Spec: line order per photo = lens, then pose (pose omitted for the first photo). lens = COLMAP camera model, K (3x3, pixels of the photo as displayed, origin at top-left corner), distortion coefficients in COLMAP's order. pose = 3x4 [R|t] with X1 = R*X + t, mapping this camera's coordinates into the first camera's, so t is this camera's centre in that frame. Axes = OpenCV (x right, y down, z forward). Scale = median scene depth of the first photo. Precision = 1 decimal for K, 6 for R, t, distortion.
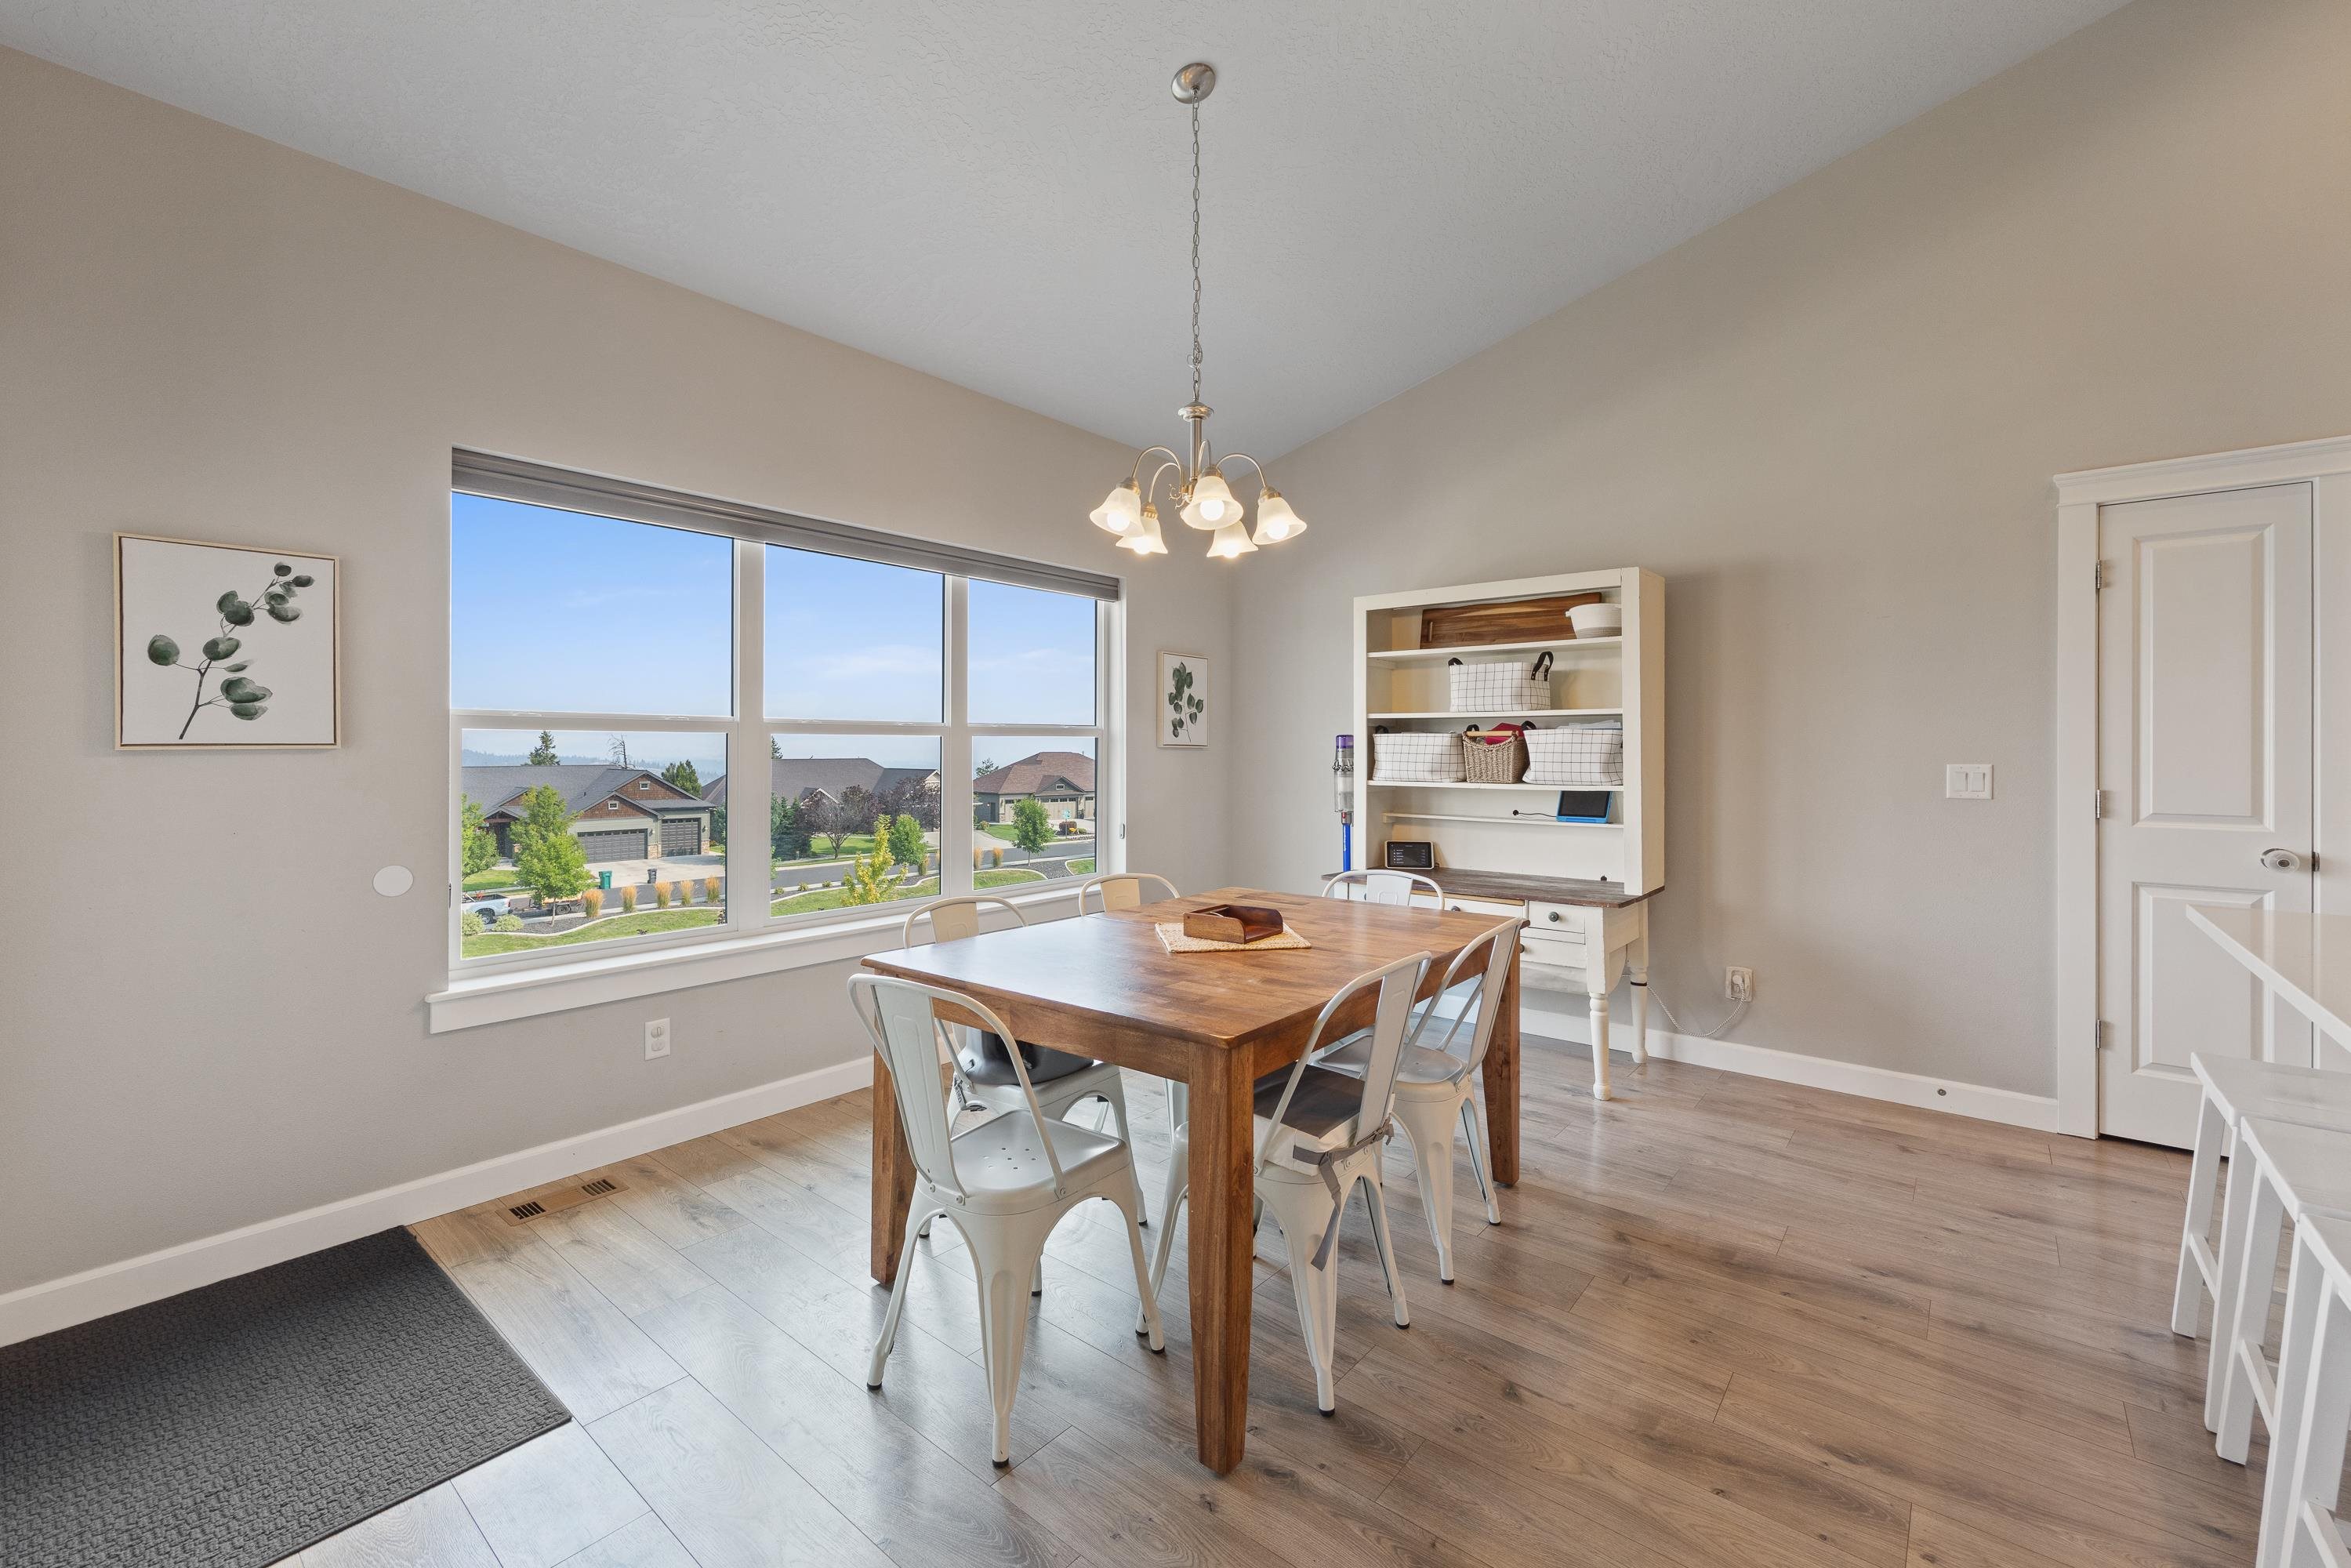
lens RADIAL K [[970.2, 0, 1134.0], [0, 970.2, 743.4], [0, 0, 1]] dist [-0.001883, 0.000571]
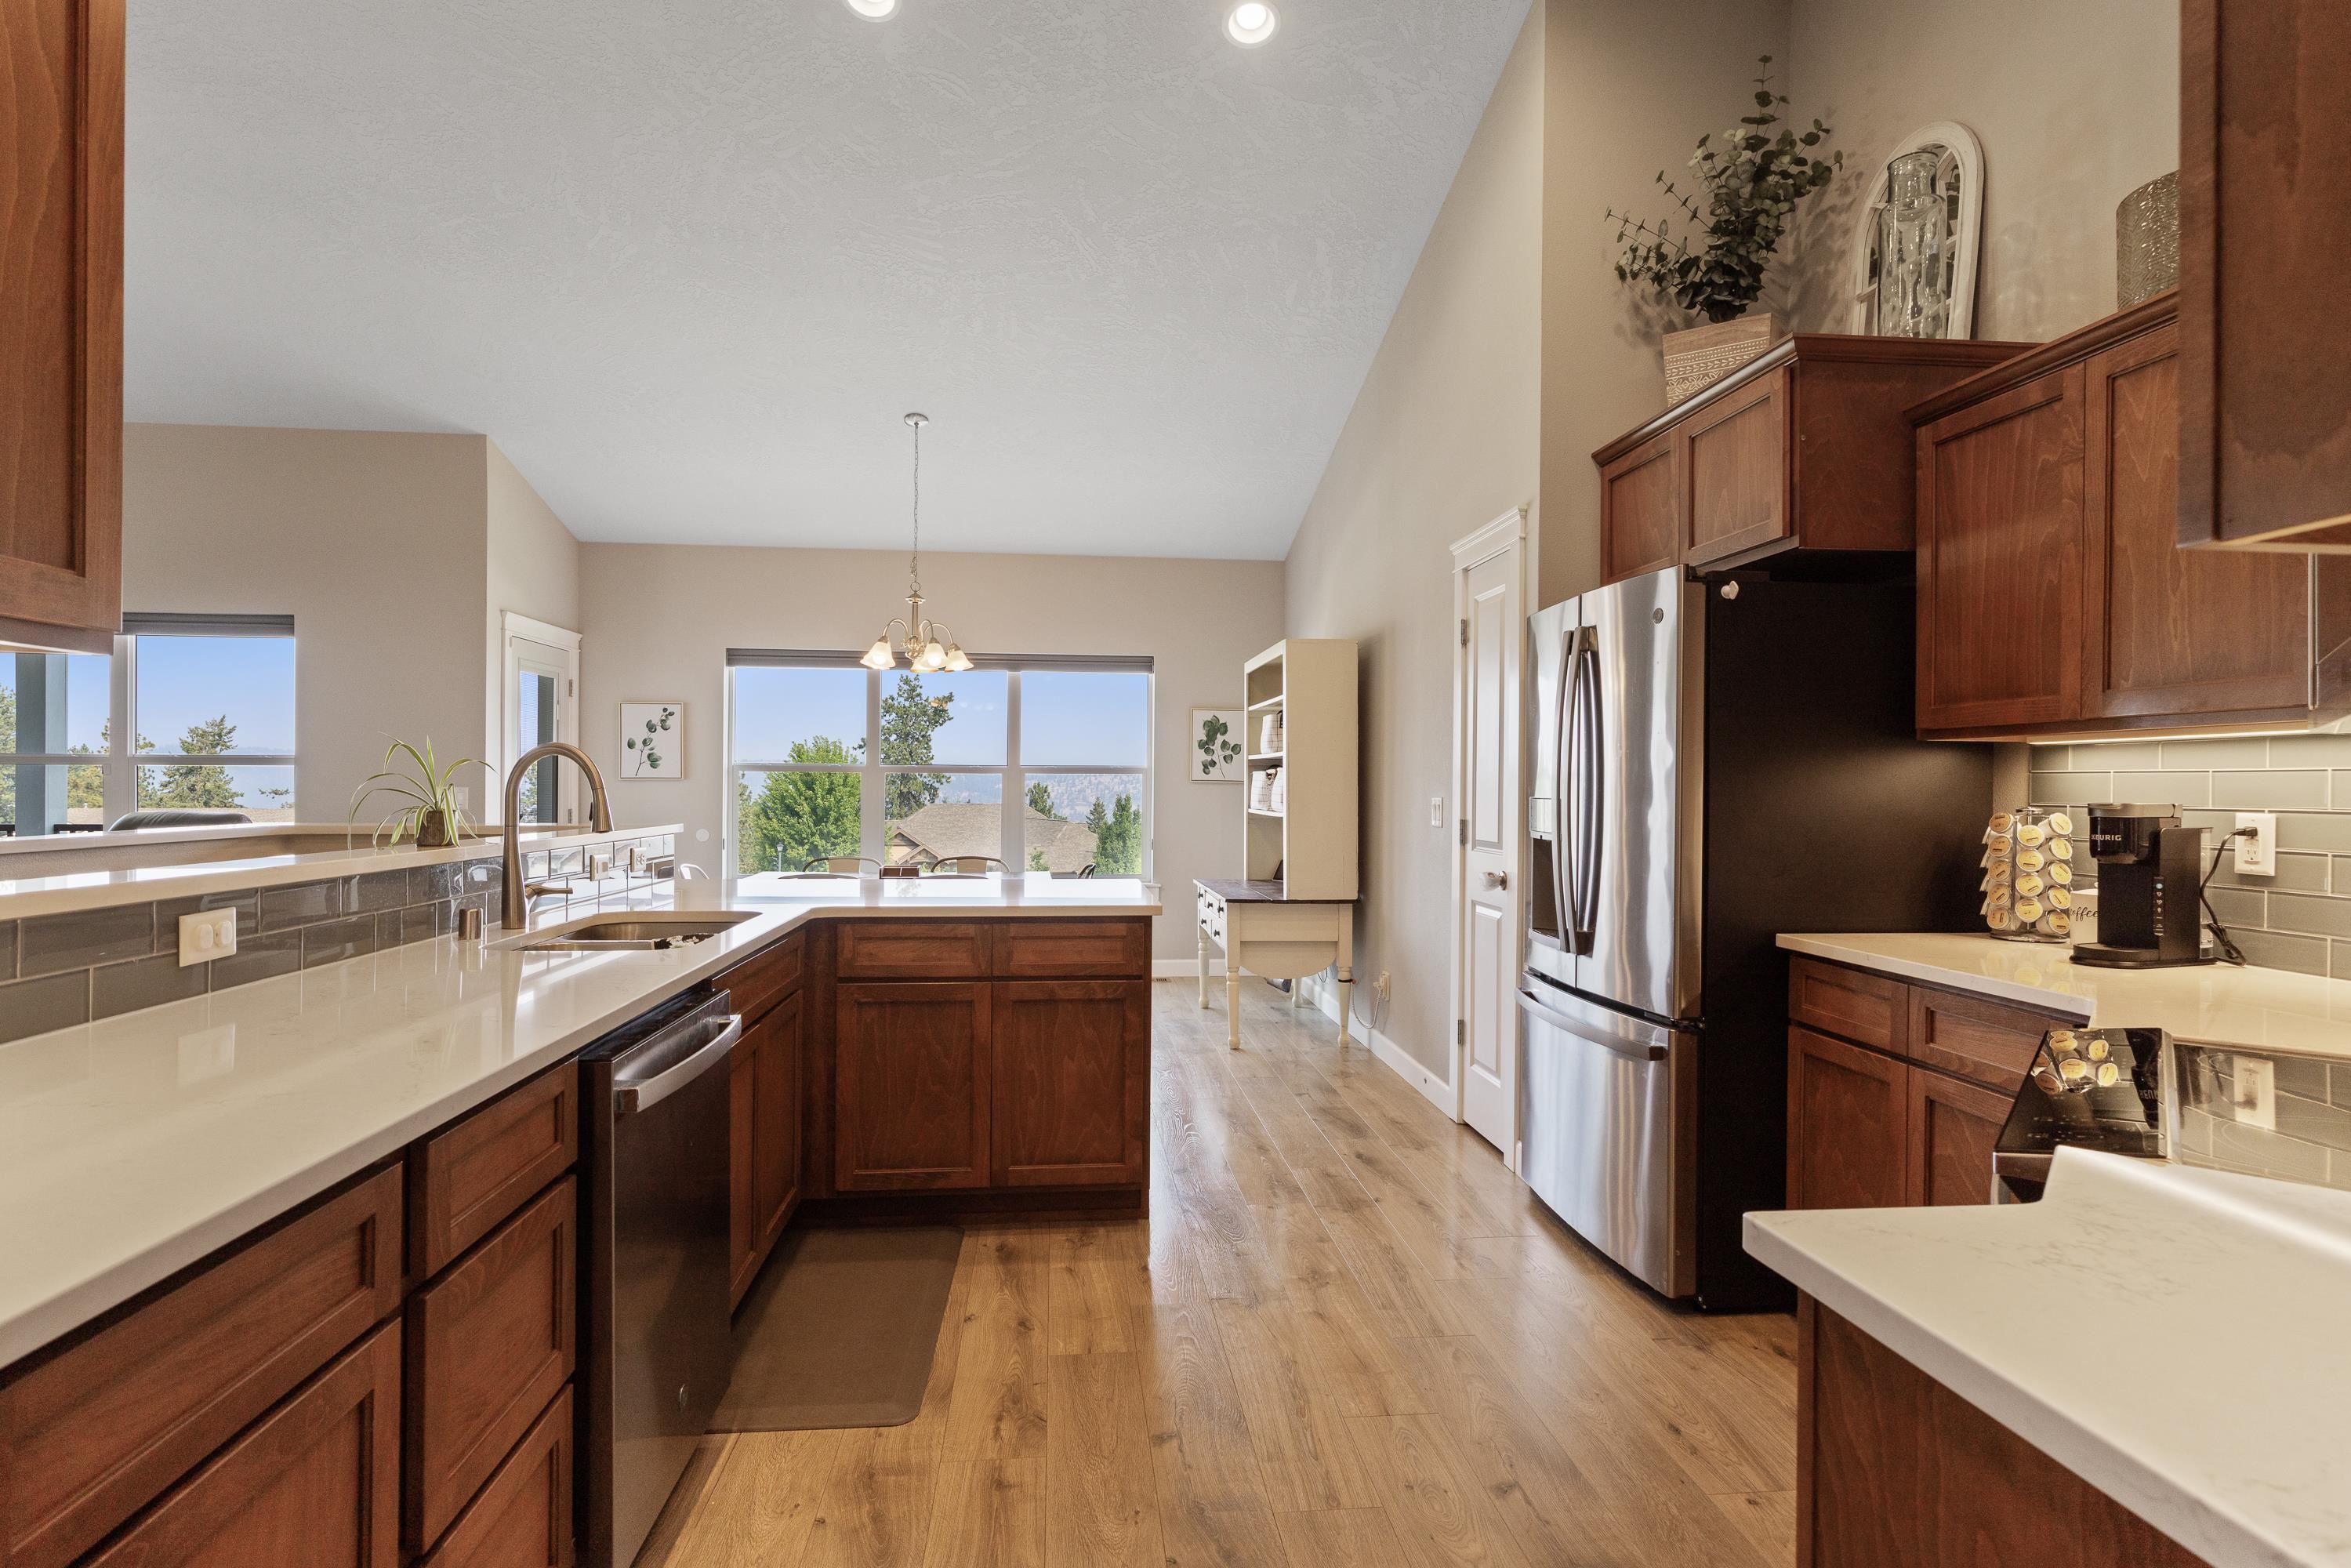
lens RADIAL K [[1213.7, 0, 1174.2], [0, 1213.7, 779.6], [0, 0, 1]] dist [-0.000421, -0.000072]
pose [[0.720689, -0.000072, -0.693259, 1.727678], [-0.002844, 0.999991, -0.003062, 0.008720], [0.693253, 0.004178, 0.720682, -0.283462]]
